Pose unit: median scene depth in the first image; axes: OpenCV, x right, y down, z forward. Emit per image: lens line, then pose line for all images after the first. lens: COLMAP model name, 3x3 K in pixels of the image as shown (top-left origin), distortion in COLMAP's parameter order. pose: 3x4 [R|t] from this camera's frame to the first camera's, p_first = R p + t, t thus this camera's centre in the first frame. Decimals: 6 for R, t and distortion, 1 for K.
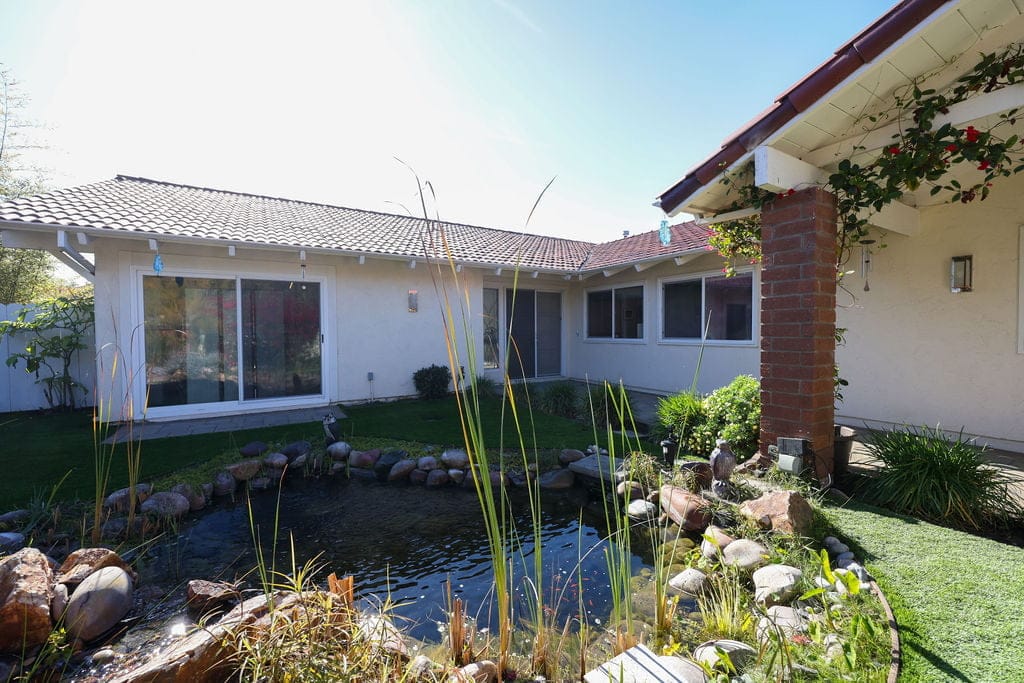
lens RADIAL K [[426.1, 0, 512.0], [0, 426.1, 341.5], [0, 0, 1]] dist [-0.000117, 0.000027]
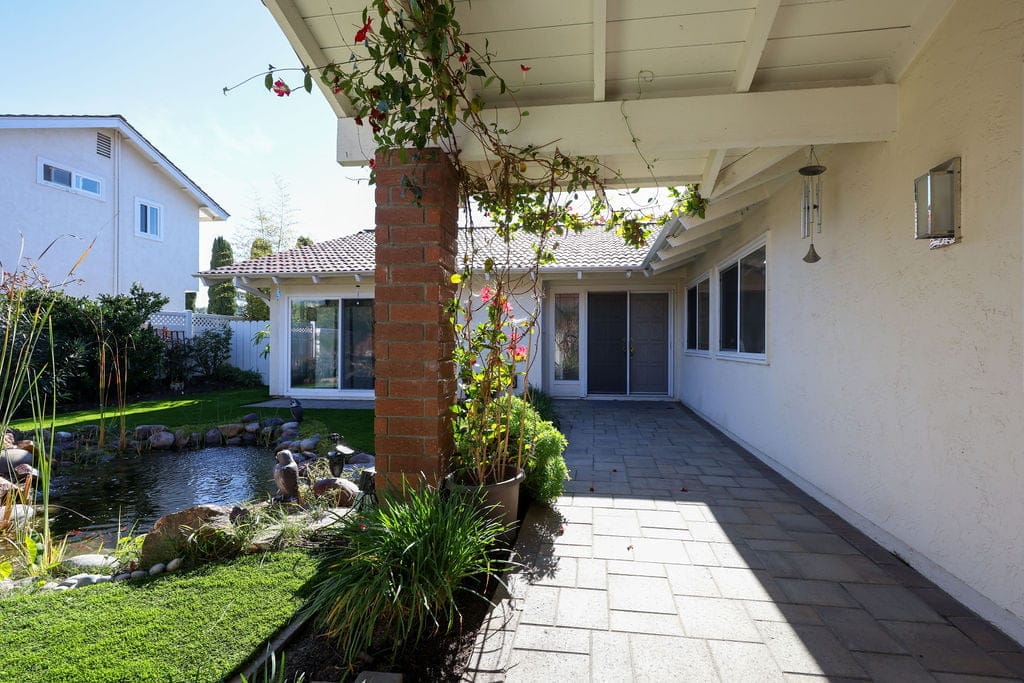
lens RADIAL K [[450.6, 0, 512.0], [0, 450.6, 341.5], [0, 0, 1]] dist [-0.000158, -0.000017]
pose [[0.756299, 0.008411, -0.654172, 0.696517], [-0.025733, 0.999526, -0.016899, 0.000362], [0.653719, 0.029614, 0.756157, 0.252785]]
